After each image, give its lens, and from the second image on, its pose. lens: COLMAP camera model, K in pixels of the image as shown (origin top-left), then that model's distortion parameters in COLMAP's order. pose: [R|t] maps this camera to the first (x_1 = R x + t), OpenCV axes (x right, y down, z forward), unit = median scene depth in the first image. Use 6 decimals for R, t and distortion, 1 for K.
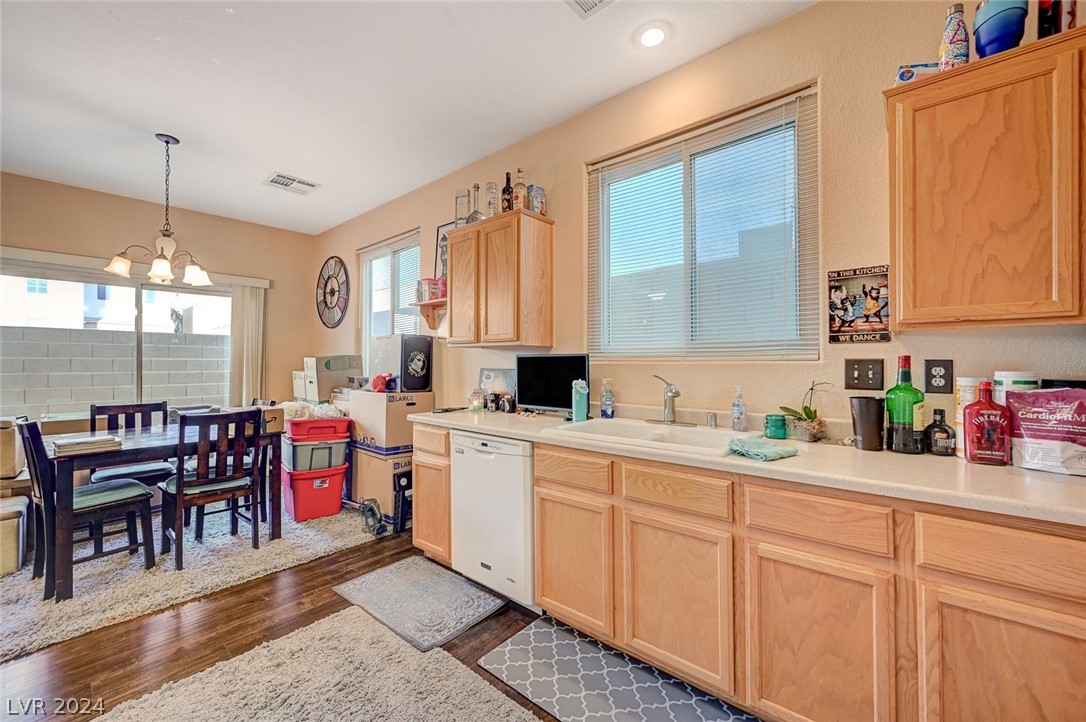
lens RADIAL K [[433.0, 0, 543.0], [0, 433.0, 361.0], [0, 0, 1]] dist [-0.000277, -0.000142]
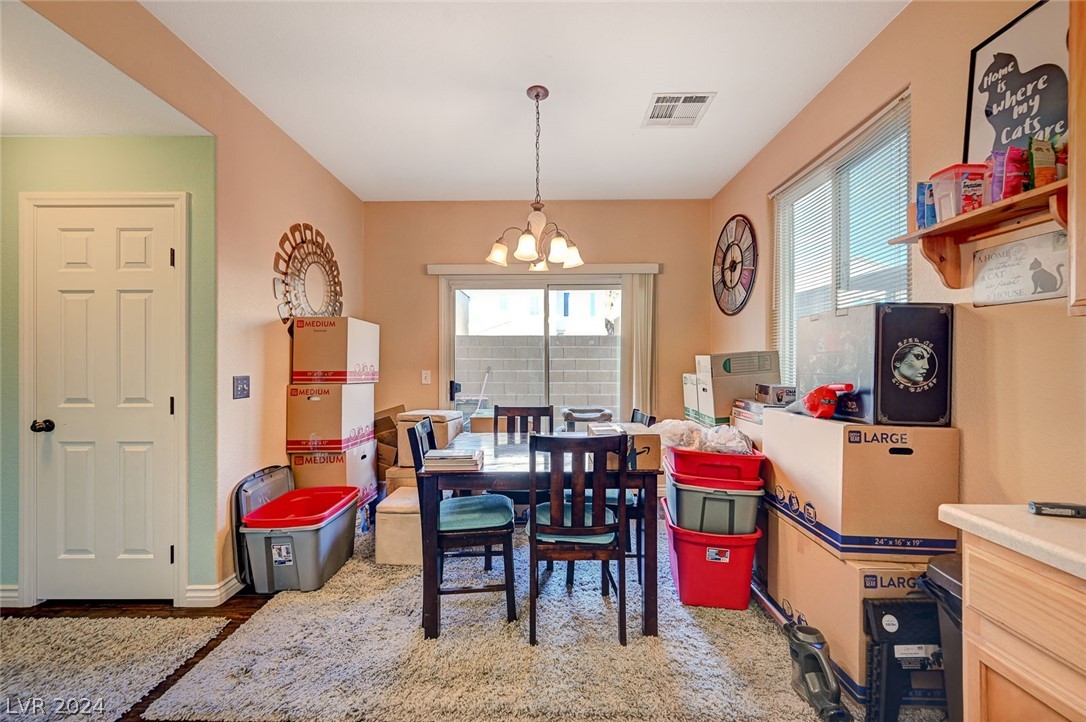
lens RADIAL K [[433.0, 0, 543.0], [0, 433.0, 361.0], [0, 0, 1]] dist [-0.000277, -0.000142]
pose [[0.649424, -0.003301, -0.760420, -0.202476], [0.004135, 0.999991, -0.000809, 0.001209], [0.760416, -0.002619, 0.649432, 0.407731]]
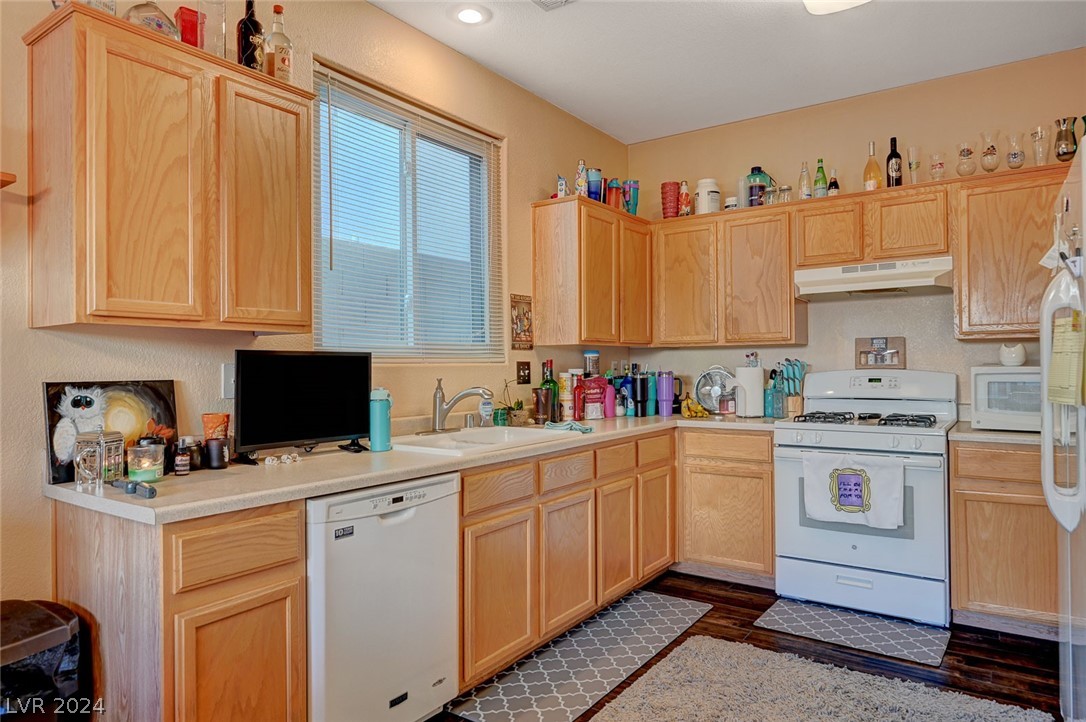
lens RADIAL K [[672.5, 0, 543.0], [0, 672.5, 361.0], [0, 0, 1]] dist [0.019241, -0.000129]
pose [[-0.093311, 0.004854, 0.995625, -0.718723], [0.000653, 0.999988, -0.004814, 0.002288], [-0.995637, 0.000200, -0.093313, 0.581702]]
